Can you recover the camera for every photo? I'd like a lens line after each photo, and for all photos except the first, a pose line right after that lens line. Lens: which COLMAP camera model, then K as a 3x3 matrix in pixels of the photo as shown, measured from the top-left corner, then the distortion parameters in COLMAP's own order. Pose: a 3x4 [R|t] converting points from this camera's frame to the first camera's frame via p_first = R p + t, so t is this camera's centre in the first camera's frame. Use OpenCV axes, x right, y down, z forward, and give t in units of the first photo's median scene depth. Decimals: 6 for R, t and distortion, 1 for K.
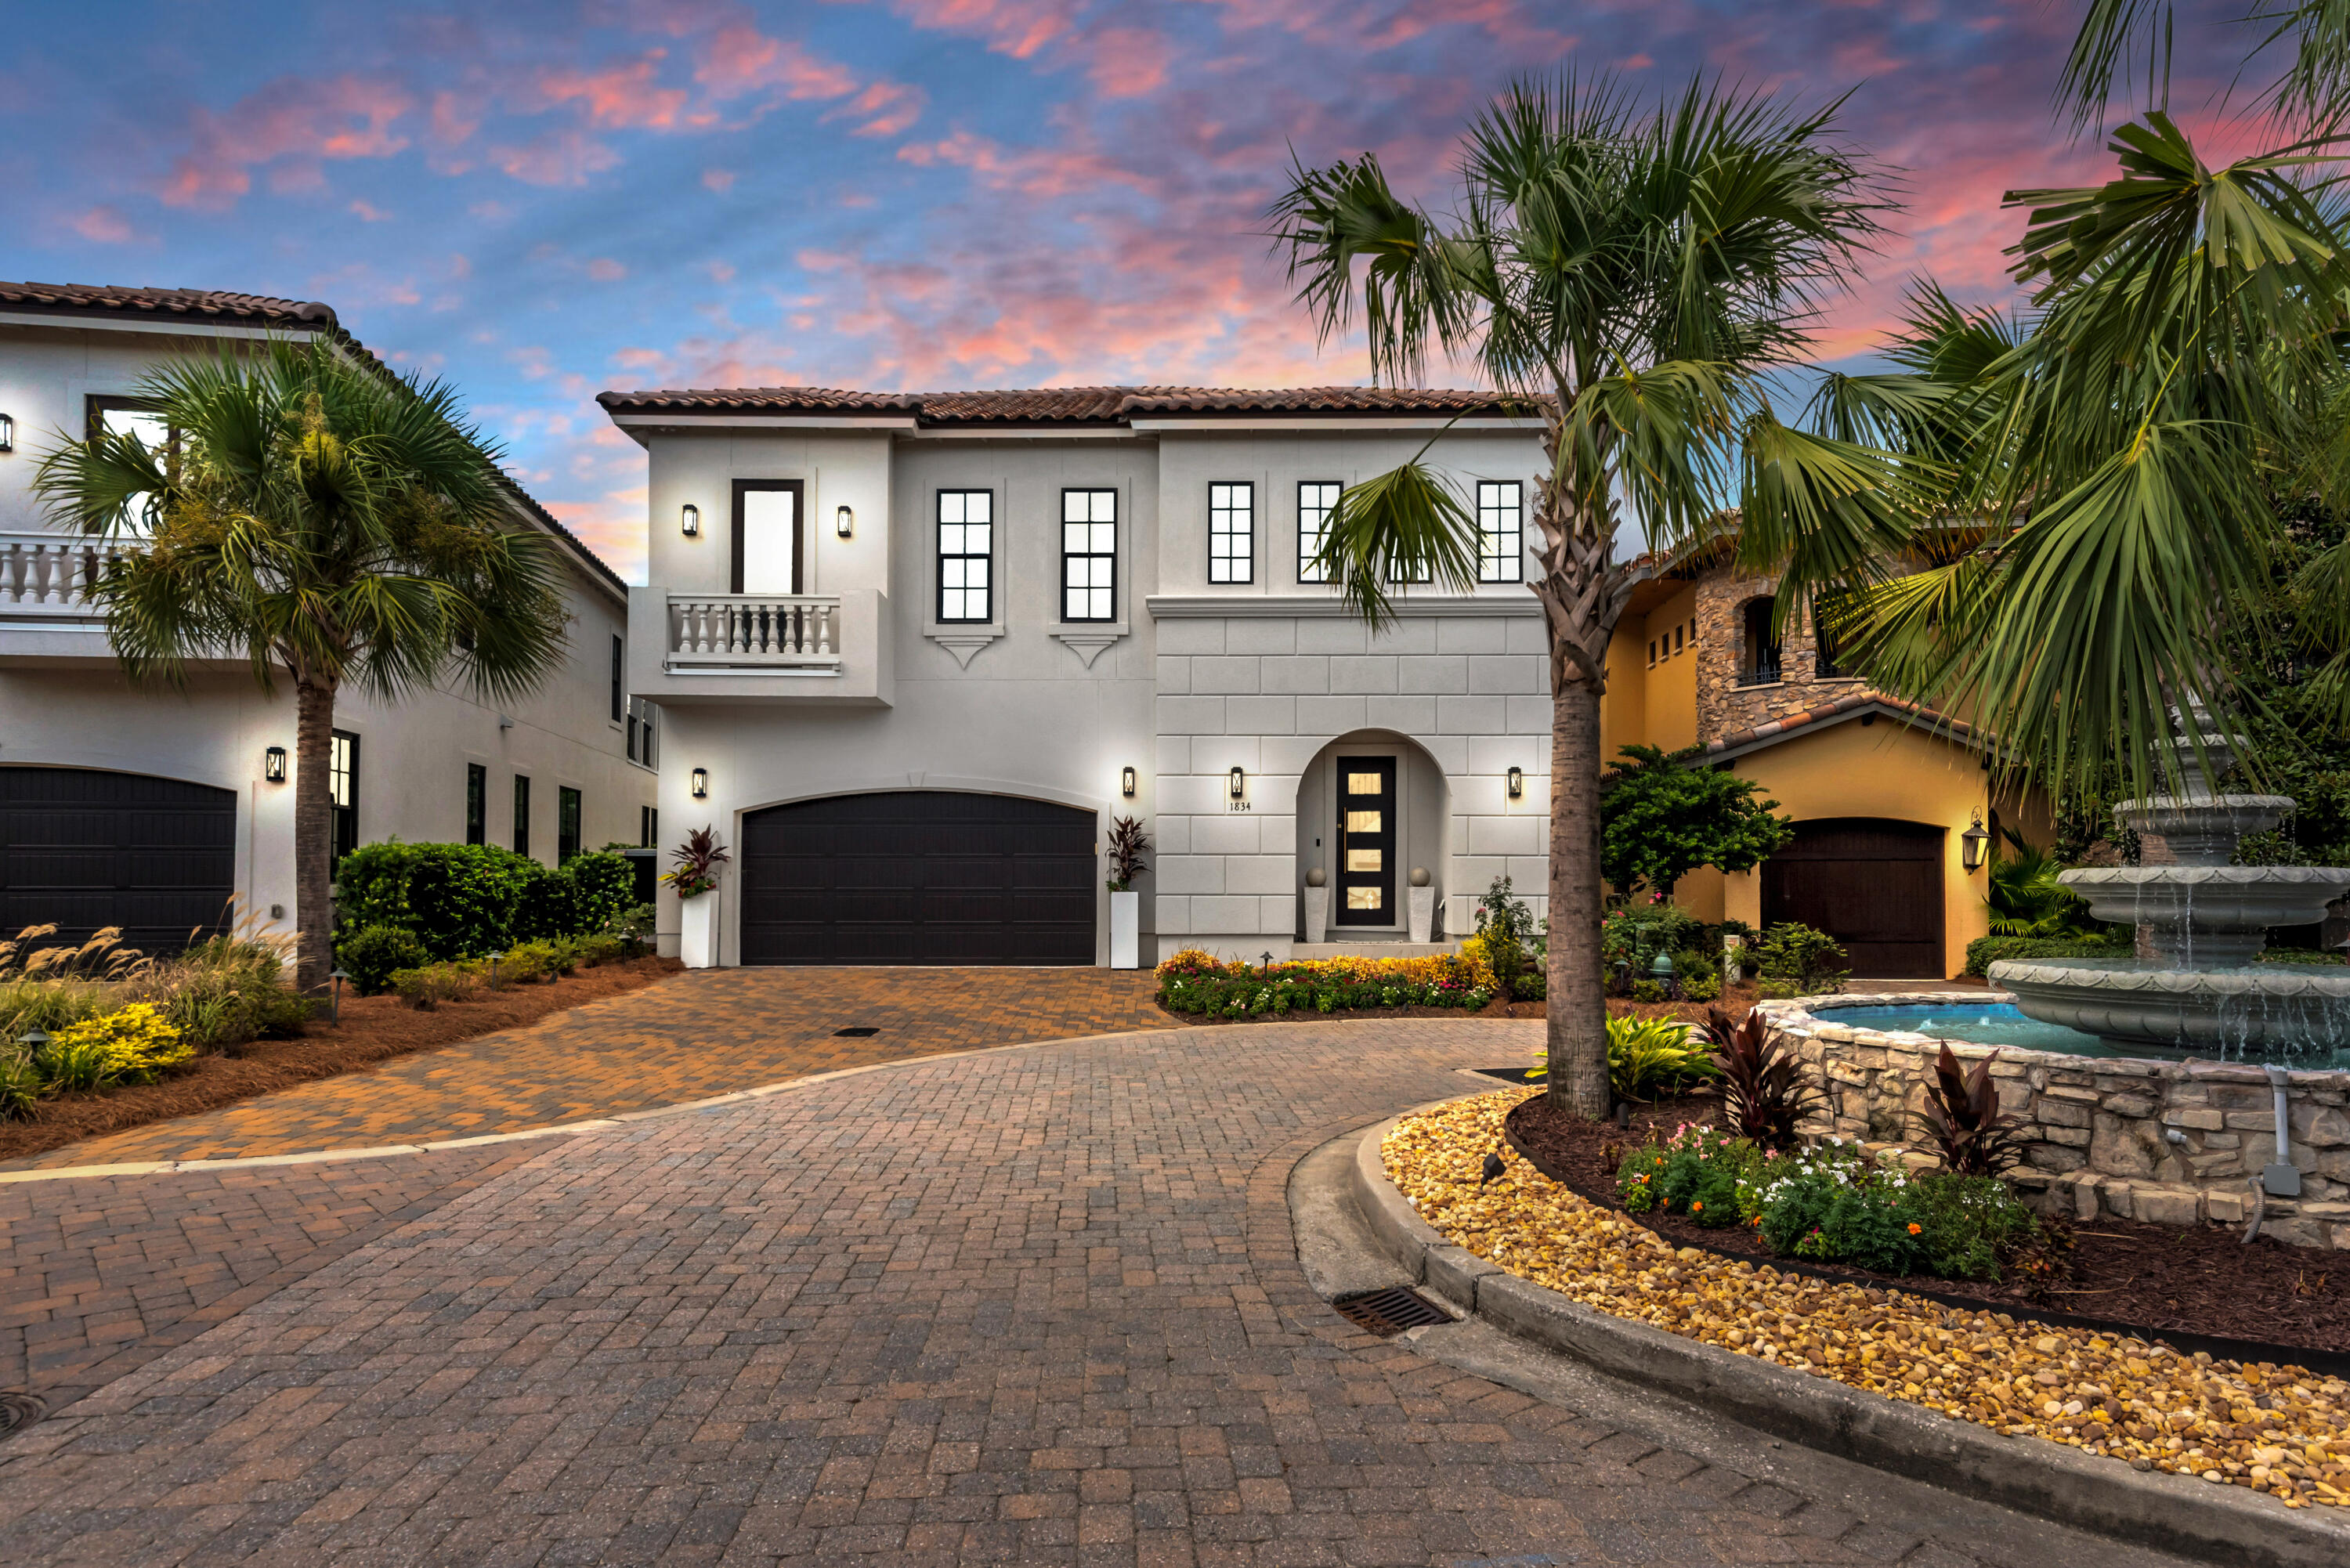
lens RADIAL K [[1411.5, 0, 1169.3], [0, 1411.5, 853.6], [0, 0, 1]] dist [-0.008882, -0.008251]
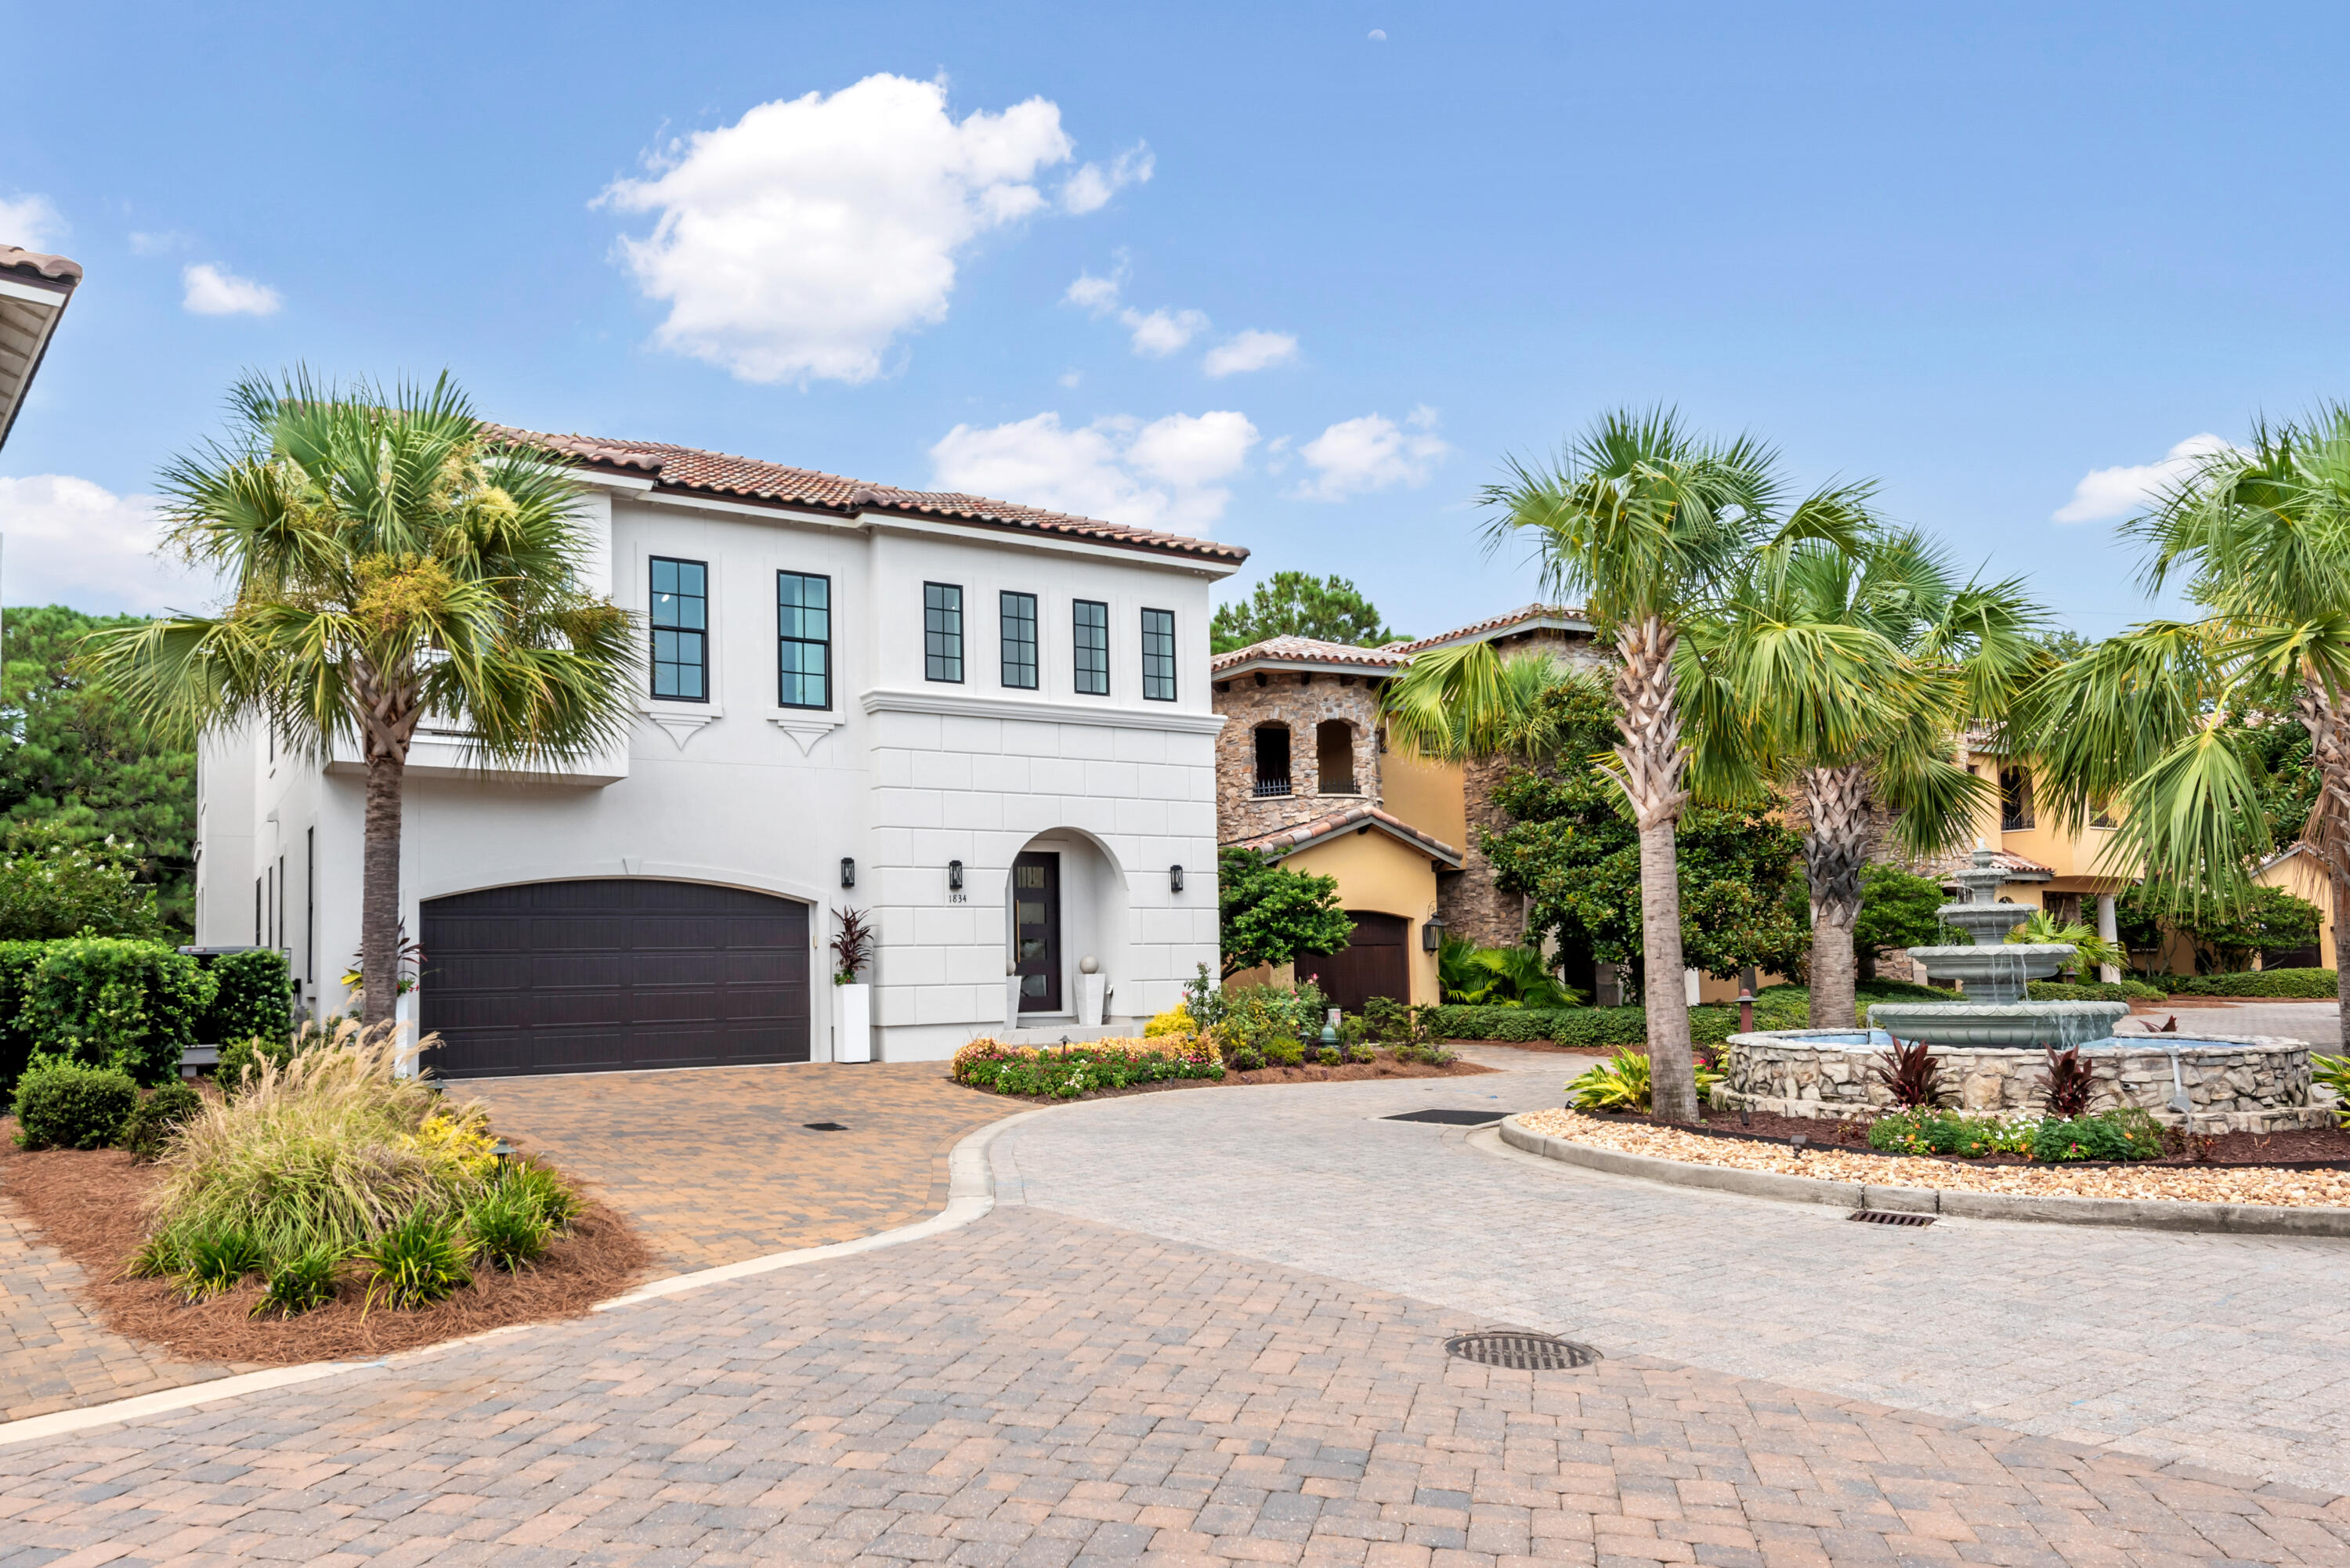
lens RADIAL K [[1525.7, 0, 1111.9], [0, 1525.7, 871.5], [0, 0, 1]] dist [-0.015459, -0.017616]
pose [[0.856926, 0.016585, 0.515173, -0.422864], [0.008211, 0.998916, -0.045817, -0.001102], [-0.515374, 0.043492, 0.855861, -0.009344]]
